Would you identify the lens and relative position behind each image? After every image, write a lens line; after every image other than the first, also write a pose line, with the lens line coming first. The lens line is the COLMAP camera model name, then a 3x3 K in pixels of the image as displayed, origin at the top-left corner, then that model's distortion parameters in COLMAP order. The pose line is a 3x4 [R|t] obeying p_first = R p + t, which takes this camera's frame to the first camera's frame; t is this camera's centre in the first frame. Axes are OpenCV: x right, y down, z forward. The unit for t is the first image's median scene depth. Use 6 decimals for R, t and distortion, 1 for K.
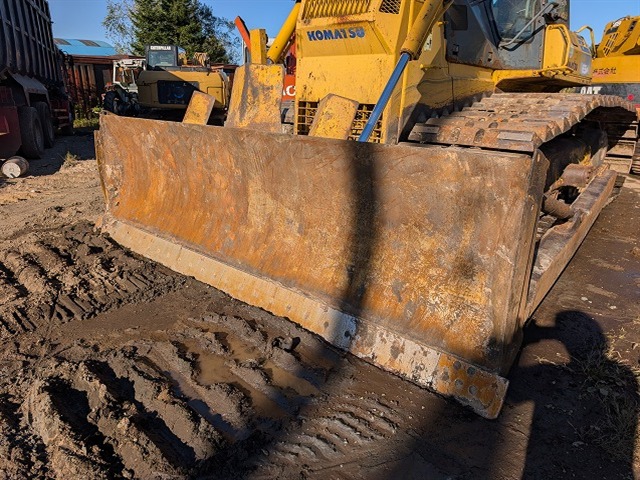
lens RADIAL K [[449.6, 0, 314.7], [0, 449.6, 231.7], [0, 0, 1]] dist [0.027728, -0.035019]
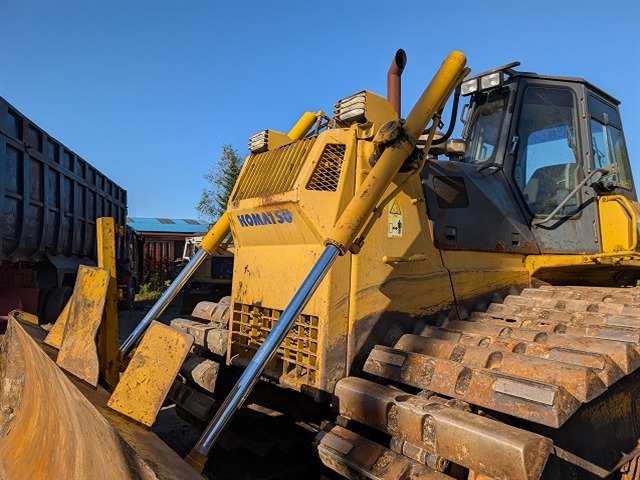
lens RADIAL K [[457.4, 0, 320.0], [0, 457.4, 240.0], [0, 0, 1]] dist [0.036953, -0.049789]
pose [[0.986150, -0.016633, -0.165021, 0.243586], [-0.040348, 0.941011, -0.335961, -0.151071], [0.160875, 0.337967, 0.927307, 0.320541]]
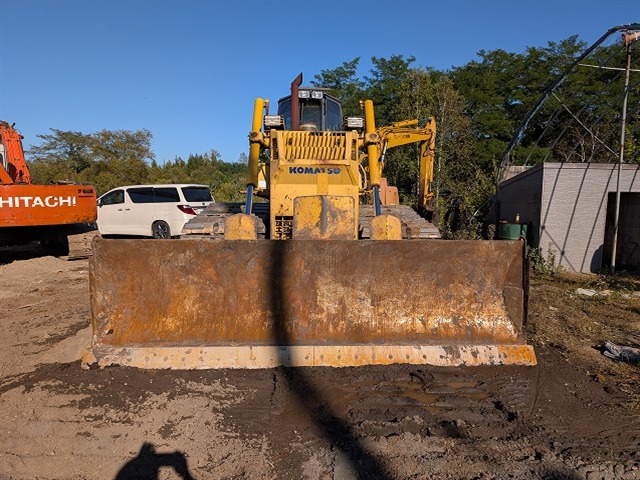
lens RADIAL K [[449.6, 0, 314.7], [0, 449.6, 231.7], [0, 0, 1]] dist [0.027728, -0.035019]
pose [[0.726391, -0.067530, 0.683956, -0.893490], [0.212235, 0.968564, -0.129772, -0.061779], [-0.653691, 0.239425, 0.717888, 0.022403]]
